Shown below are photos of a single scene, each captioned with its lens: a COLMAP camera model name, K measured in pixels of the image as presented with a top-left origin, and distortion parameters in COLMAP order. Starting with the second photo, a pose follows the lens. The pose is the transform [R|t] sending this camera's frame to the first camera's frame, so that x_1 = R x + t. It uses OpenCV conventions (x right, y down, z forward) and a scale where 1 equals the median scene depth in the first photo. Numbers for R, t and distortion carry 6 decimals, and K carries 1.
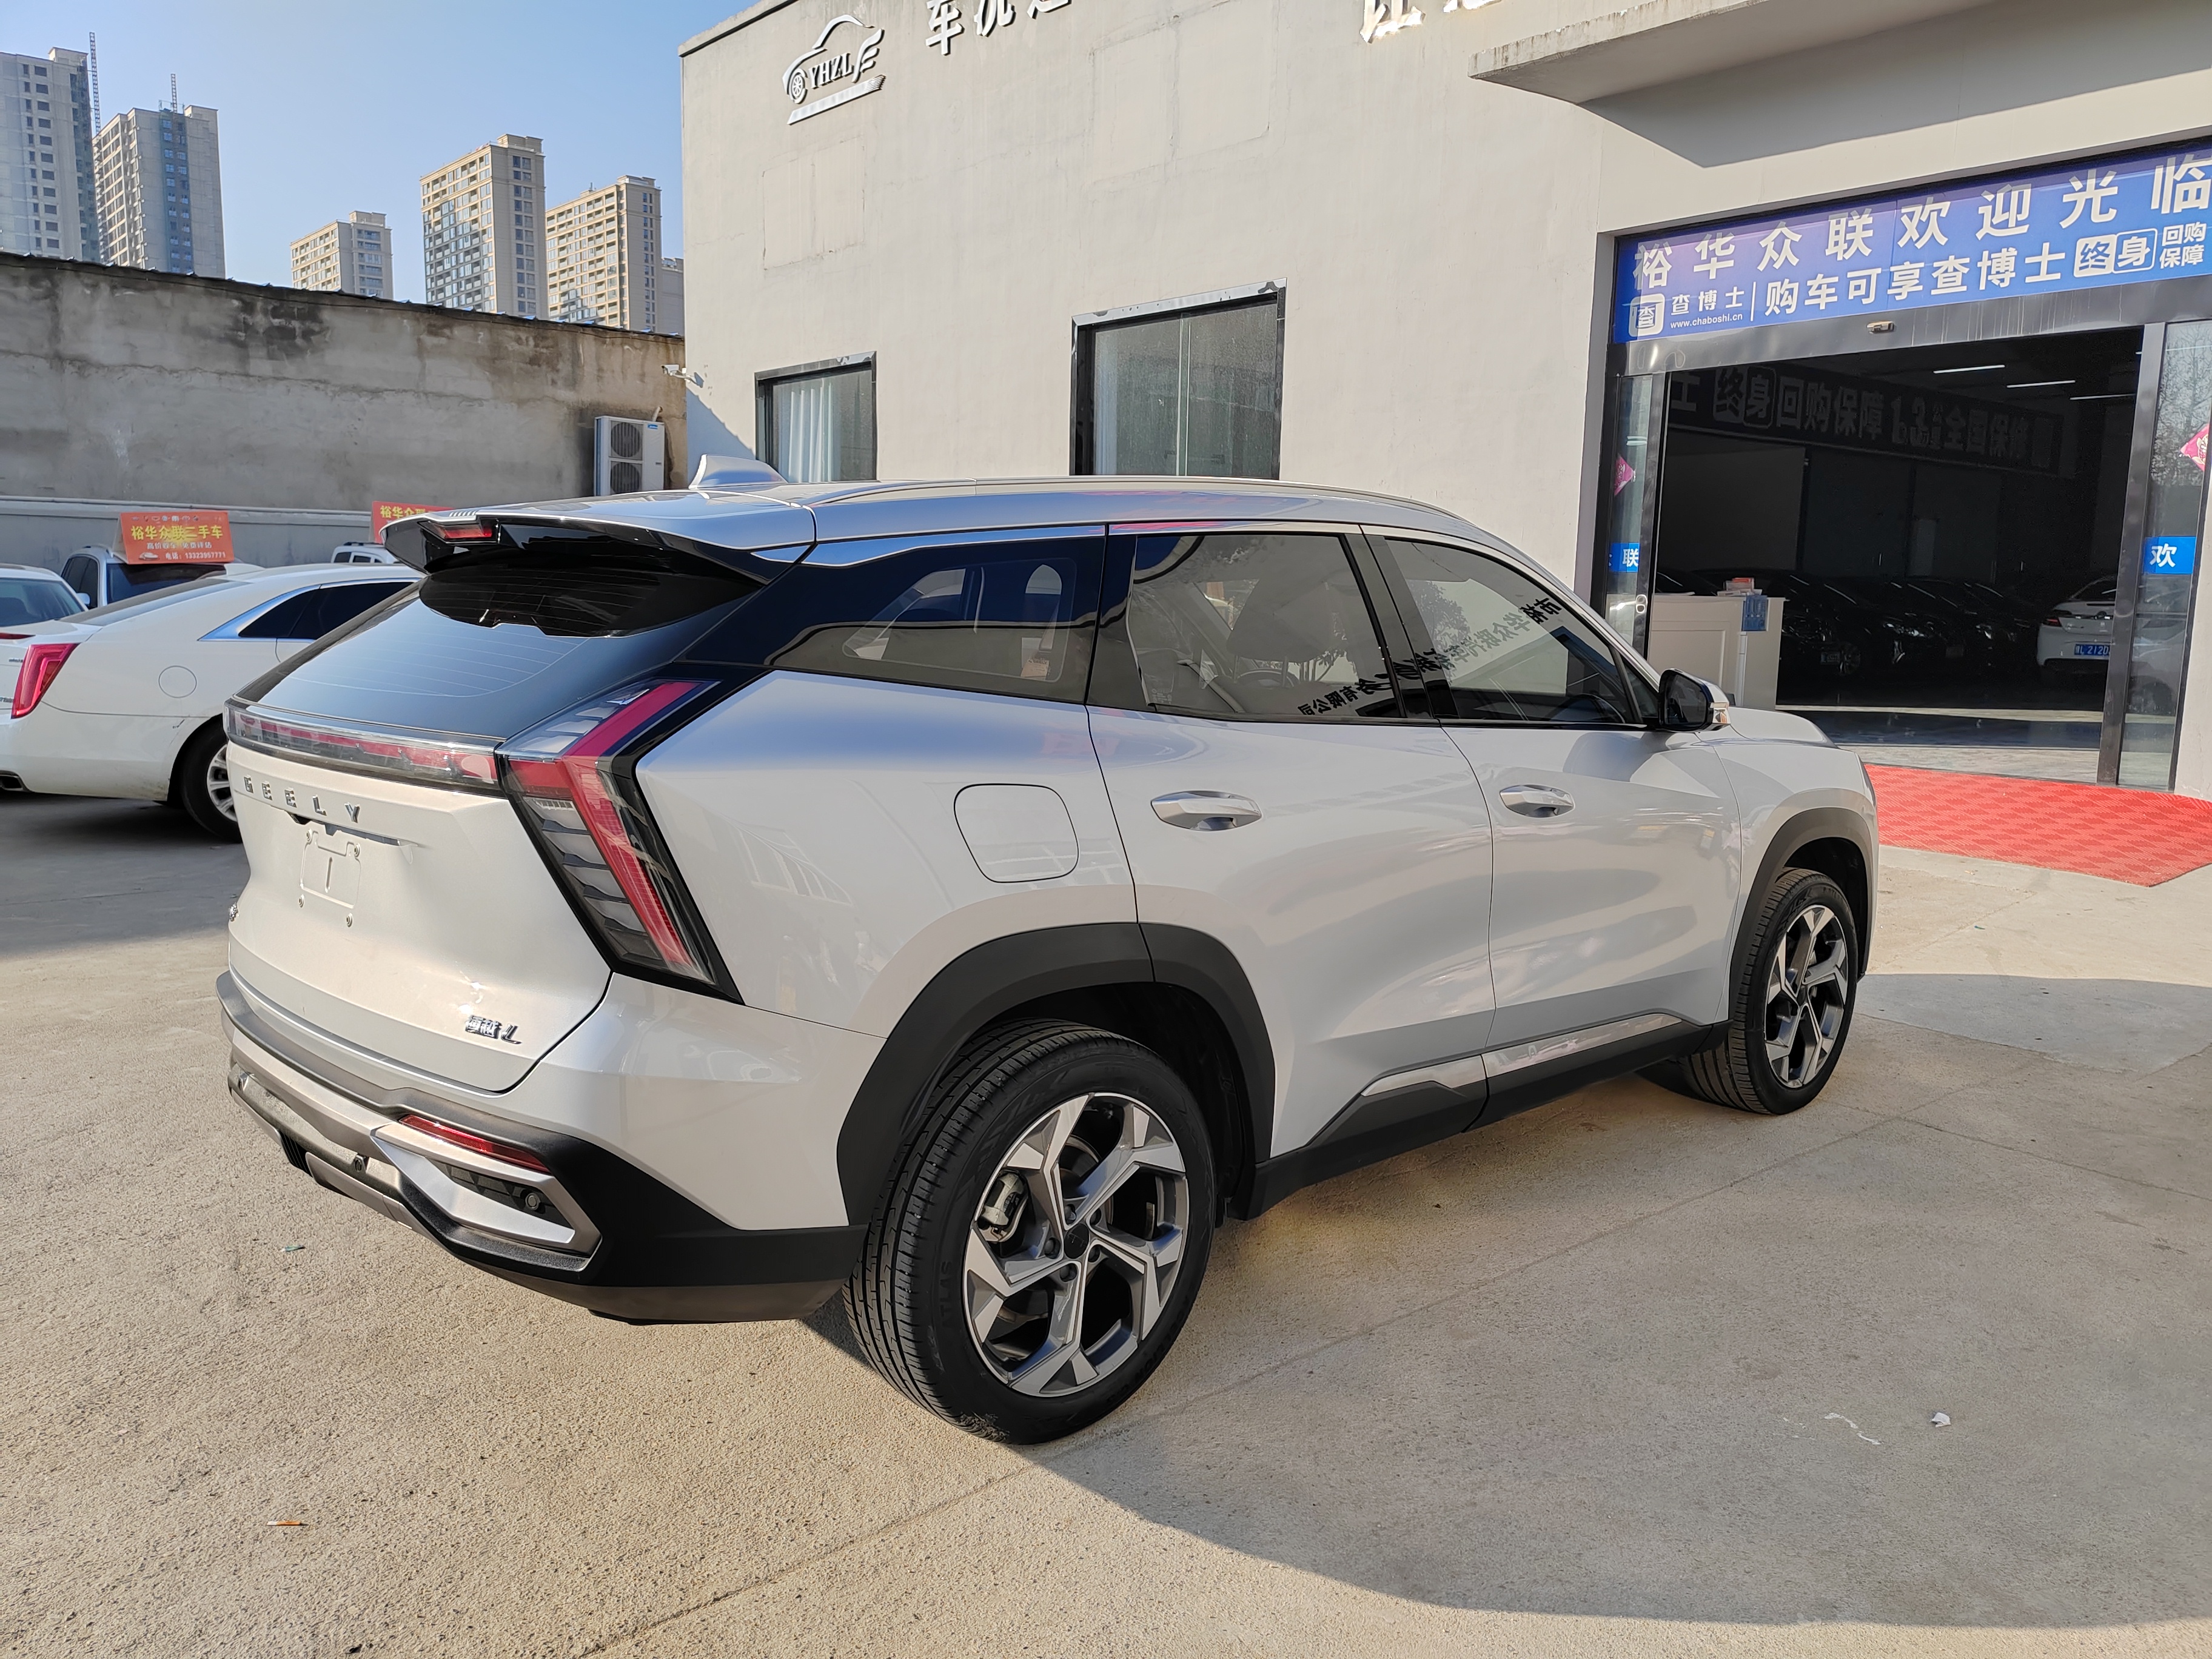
lens RADIAL K [[1708.0, 0, 1098.2], [0, 1708.0, 830.5], [0, 0, 1]] dist [0.050458, -0.054277]
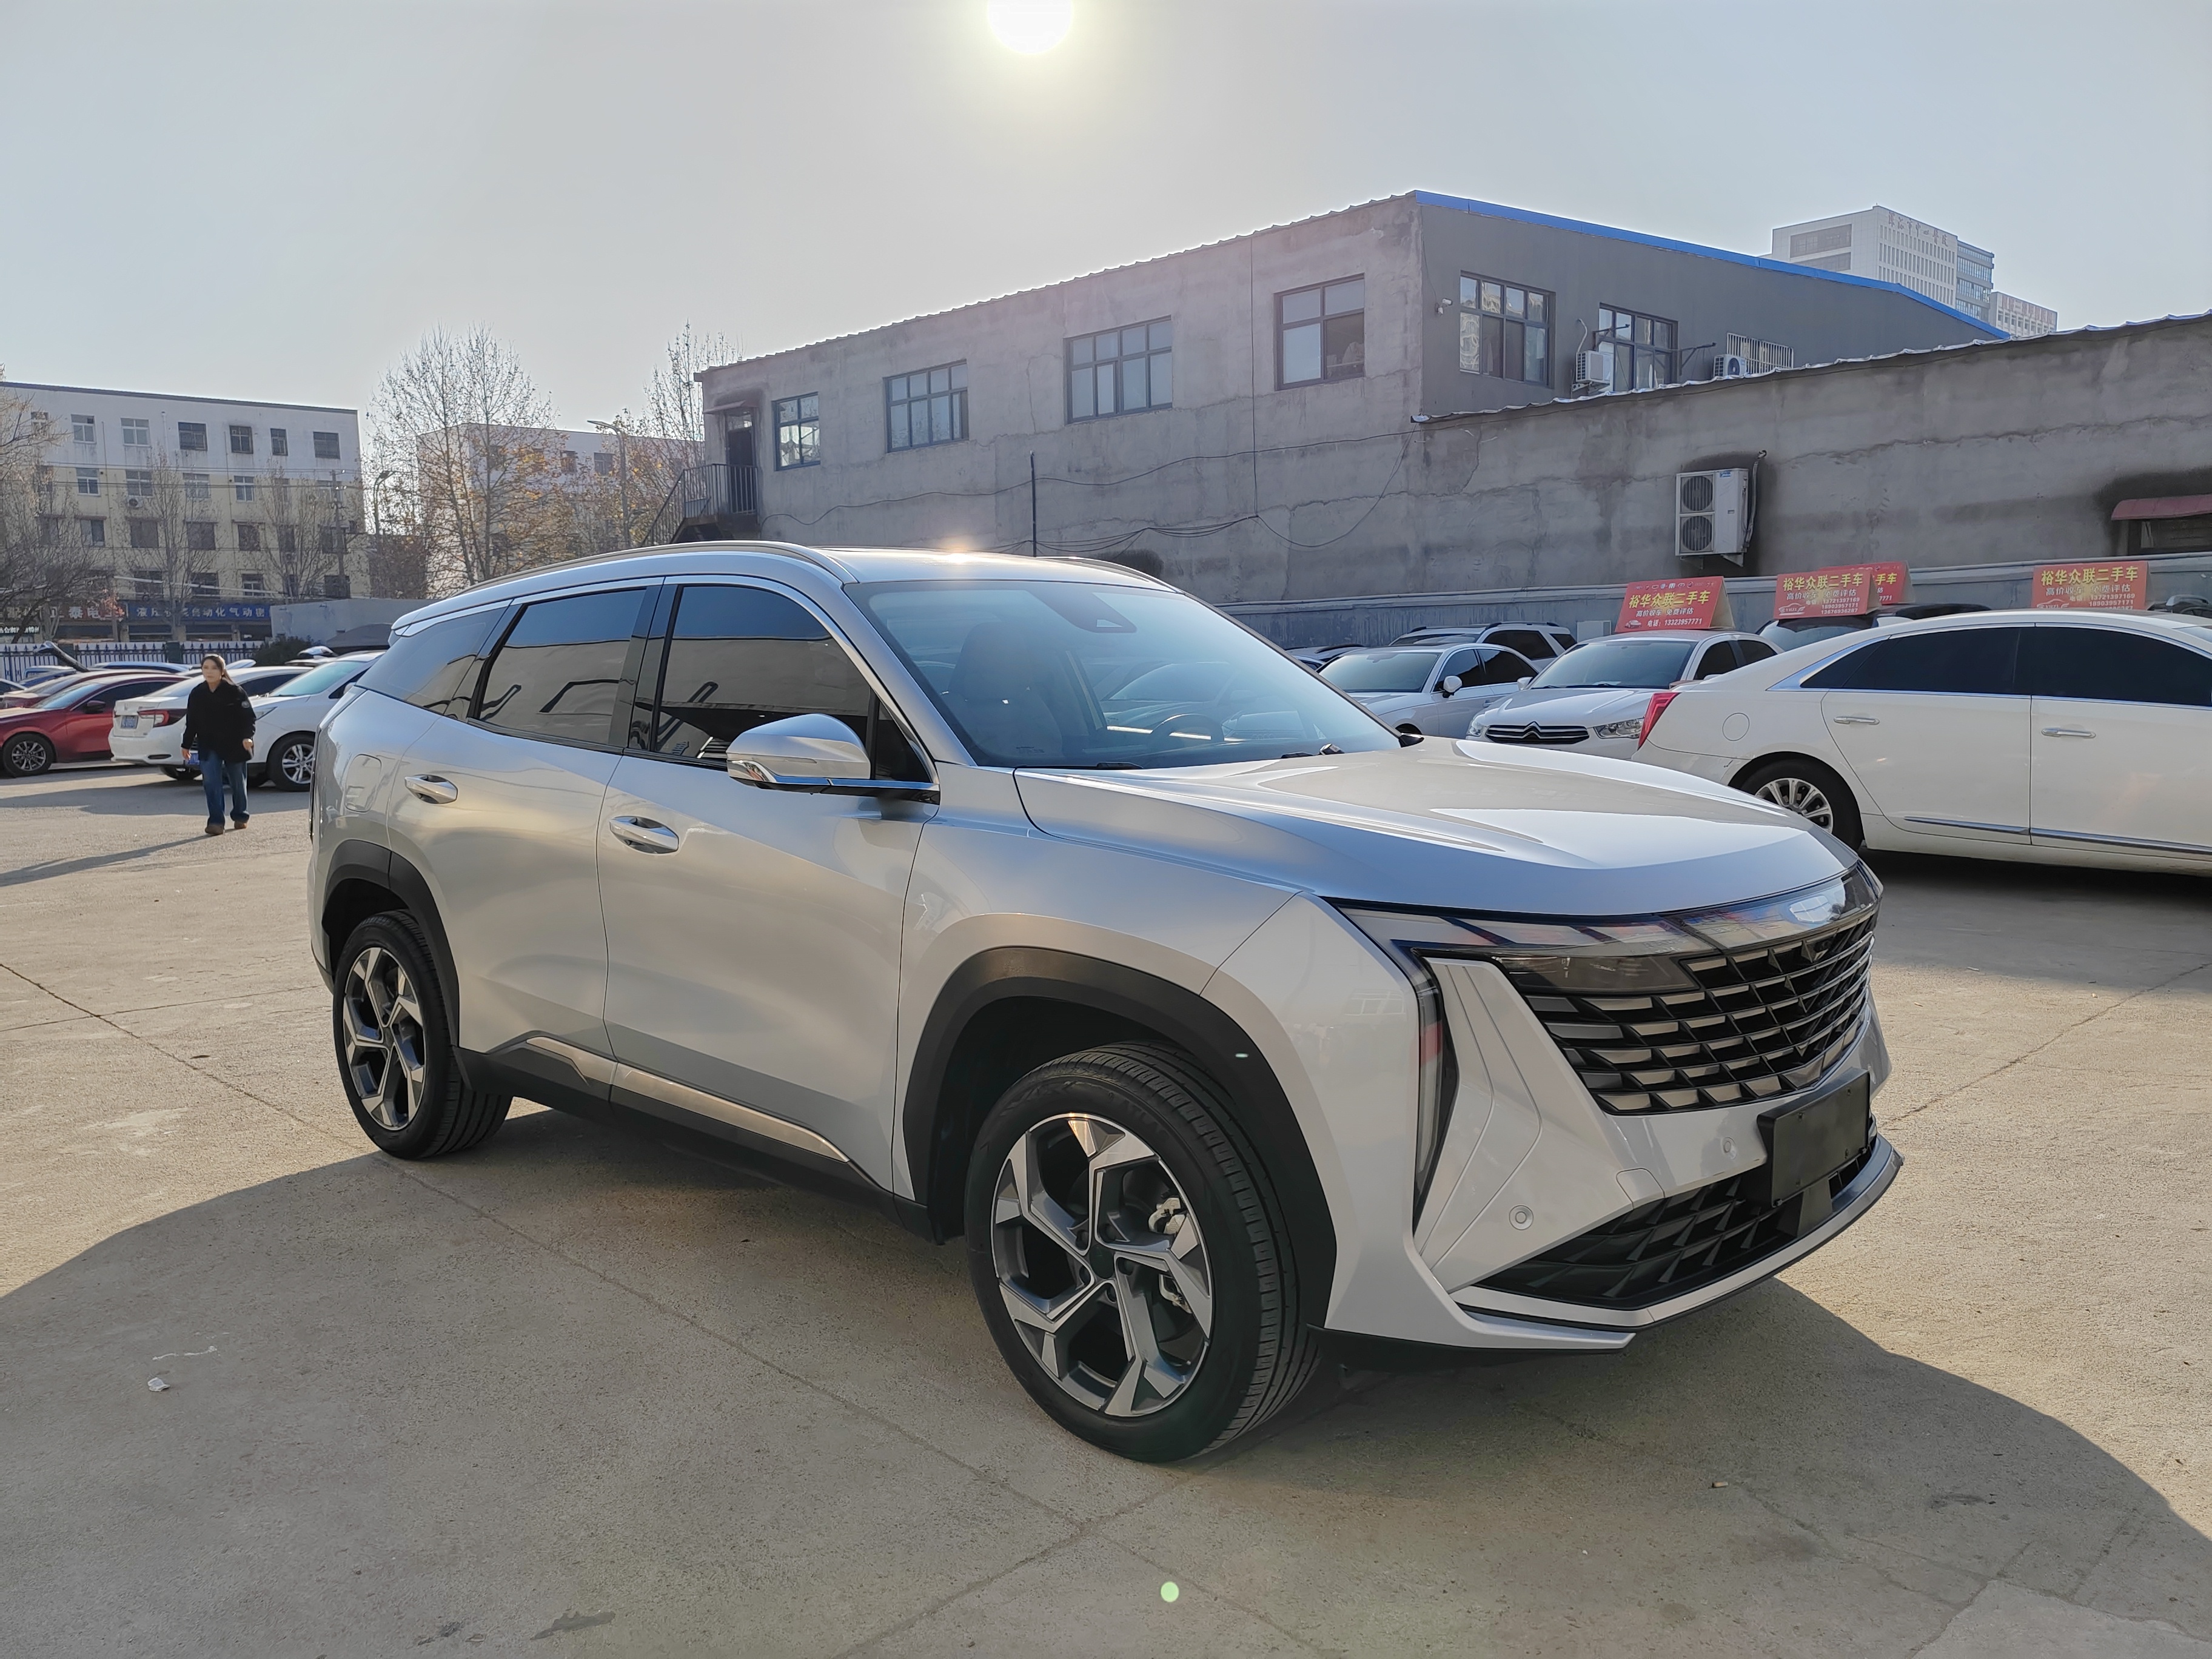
lens RADIAL K [[1708.0, 0, 1118.4], [0, 1708.0, 822.6], [0, 0, 1]] dist [0.050458, -0.054277]
pose [[0.046816, 0.077213, -0.995915, 0.495486], [-0.116892, 0.990582, 0.071304, -0.050130], [0.992041, 0.113076, 0.055401, 0.472259]]
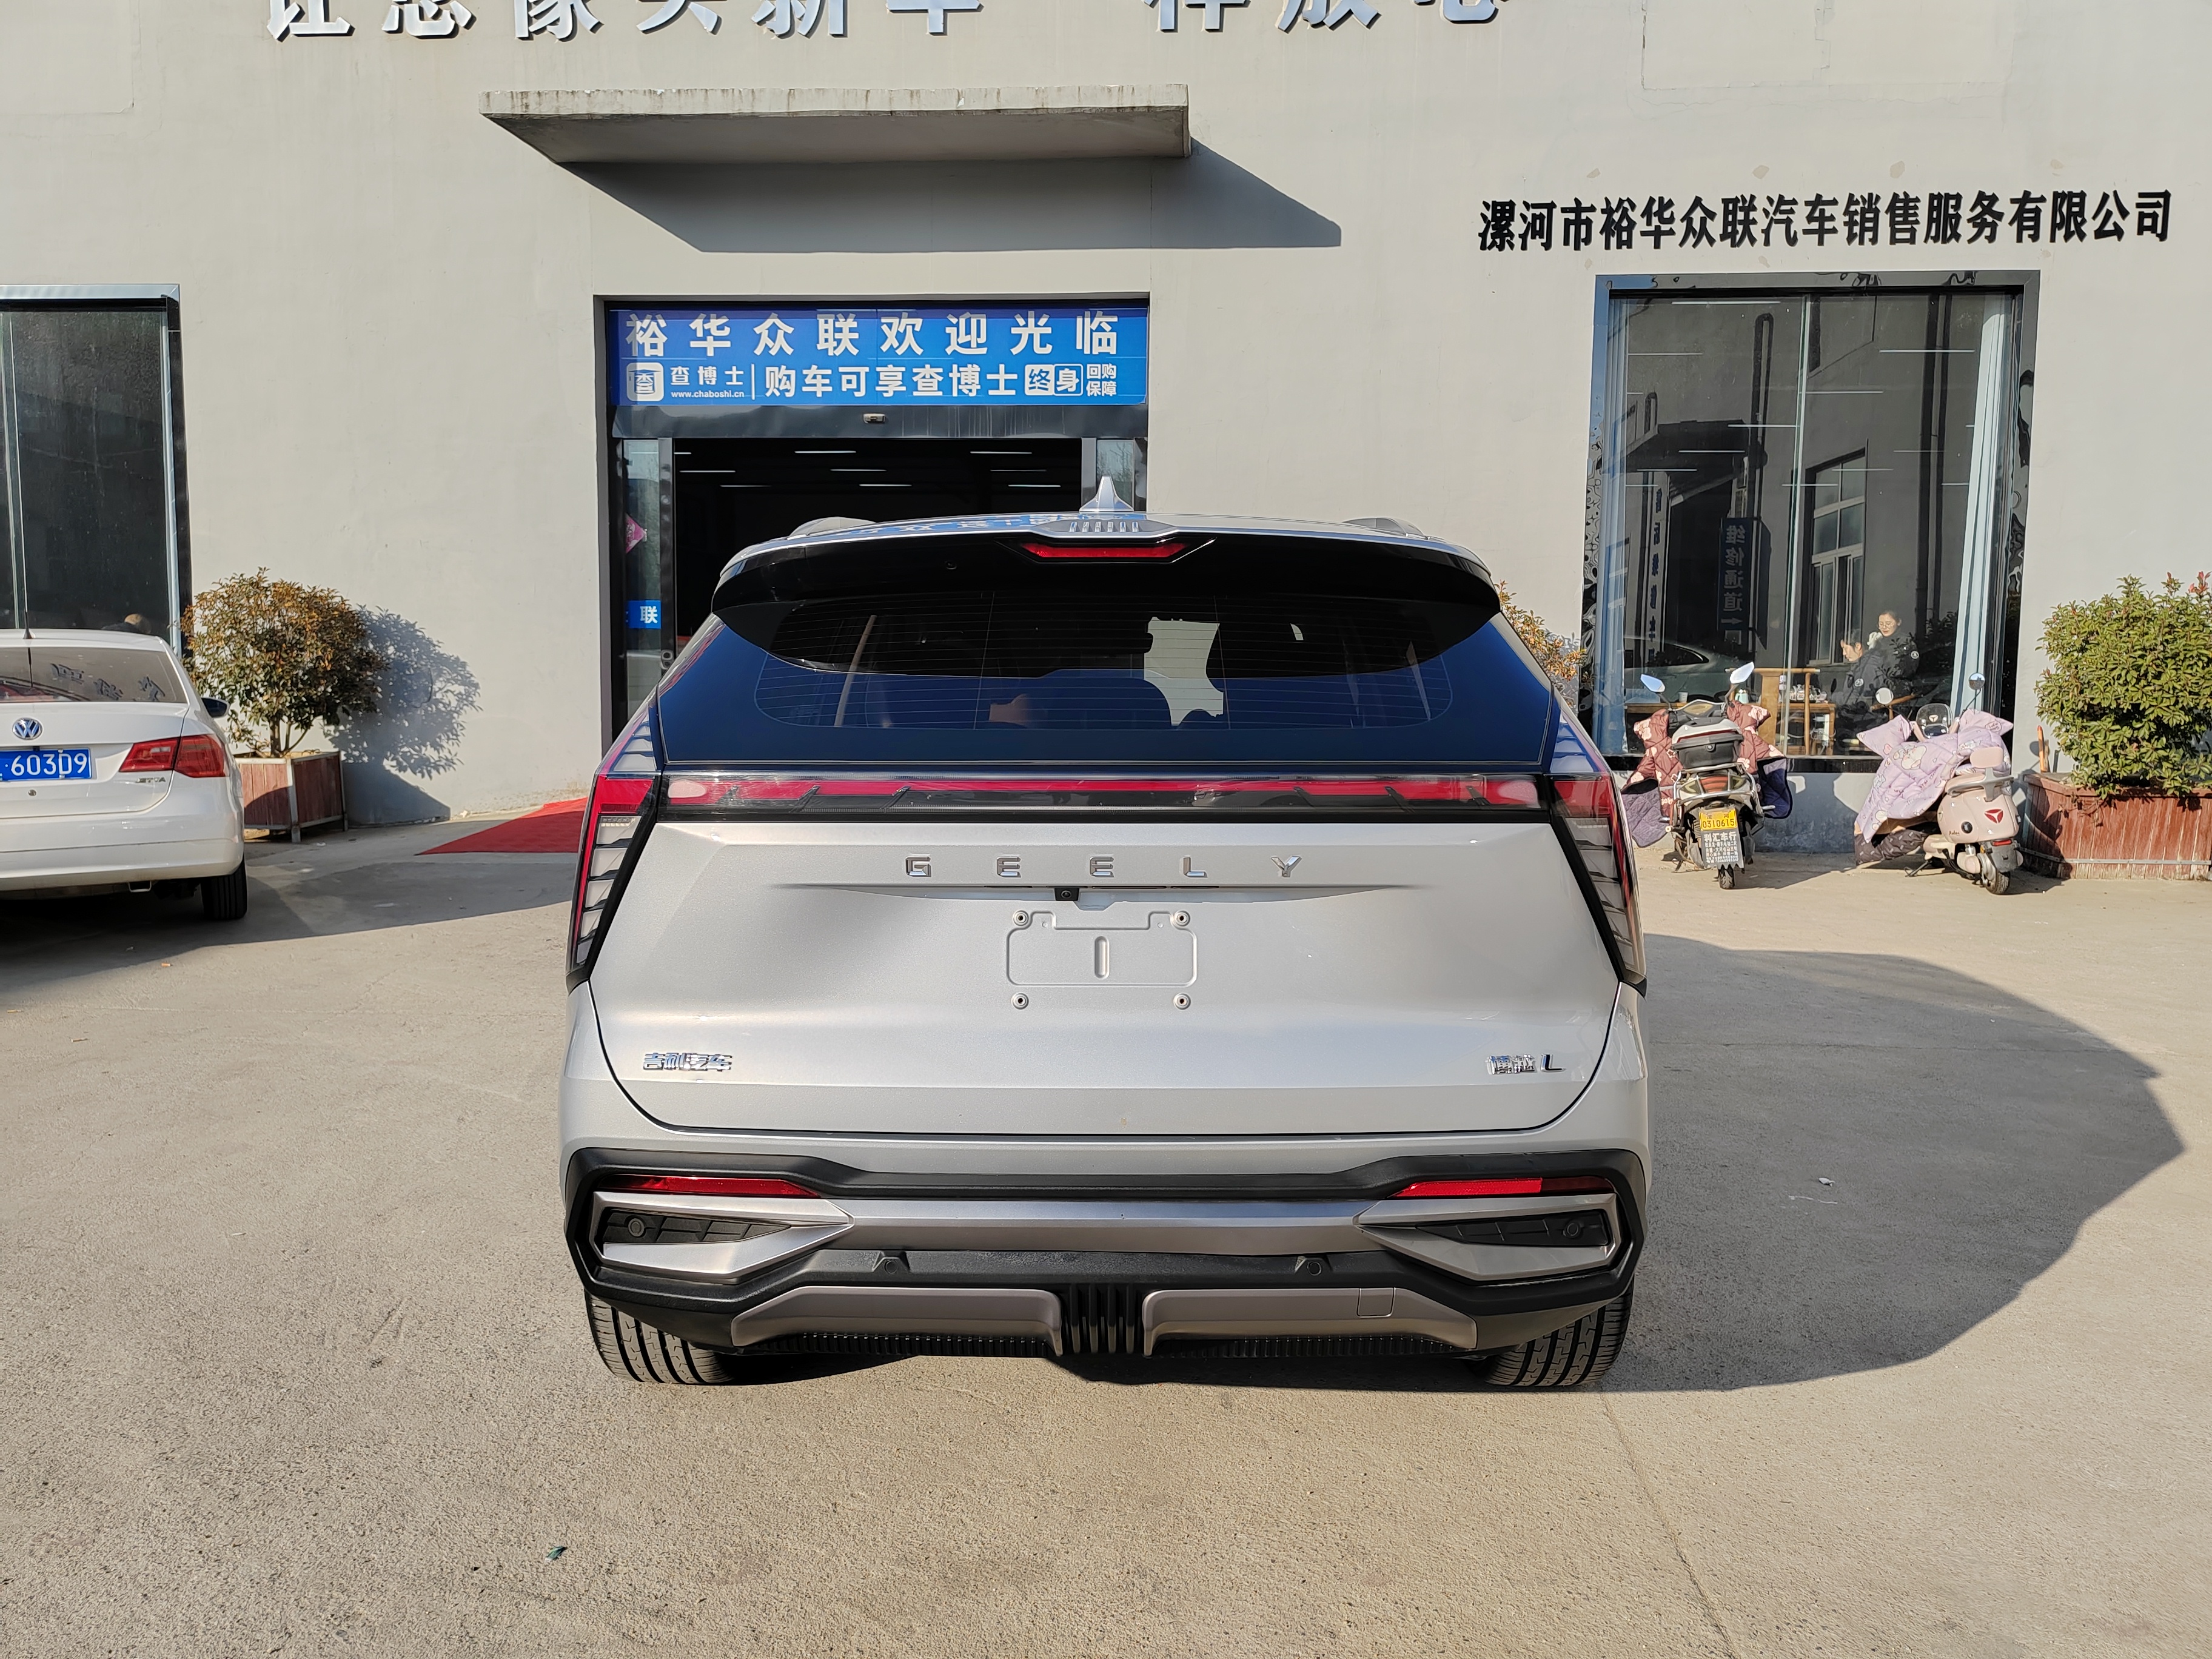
lens RADIAL K [[1708.0, 0, 1068.6], [0, 1708.0, 844.9], [0, 0, 1]] dist [0.050458, -0.054277]
pose [[0.686799, -0.085259, 0.721830, -0.316297], [0.105875, 0.994239, 0.016697, -0.013181], [-0.719095, 0.064957, 0.691869, 0.132511]]
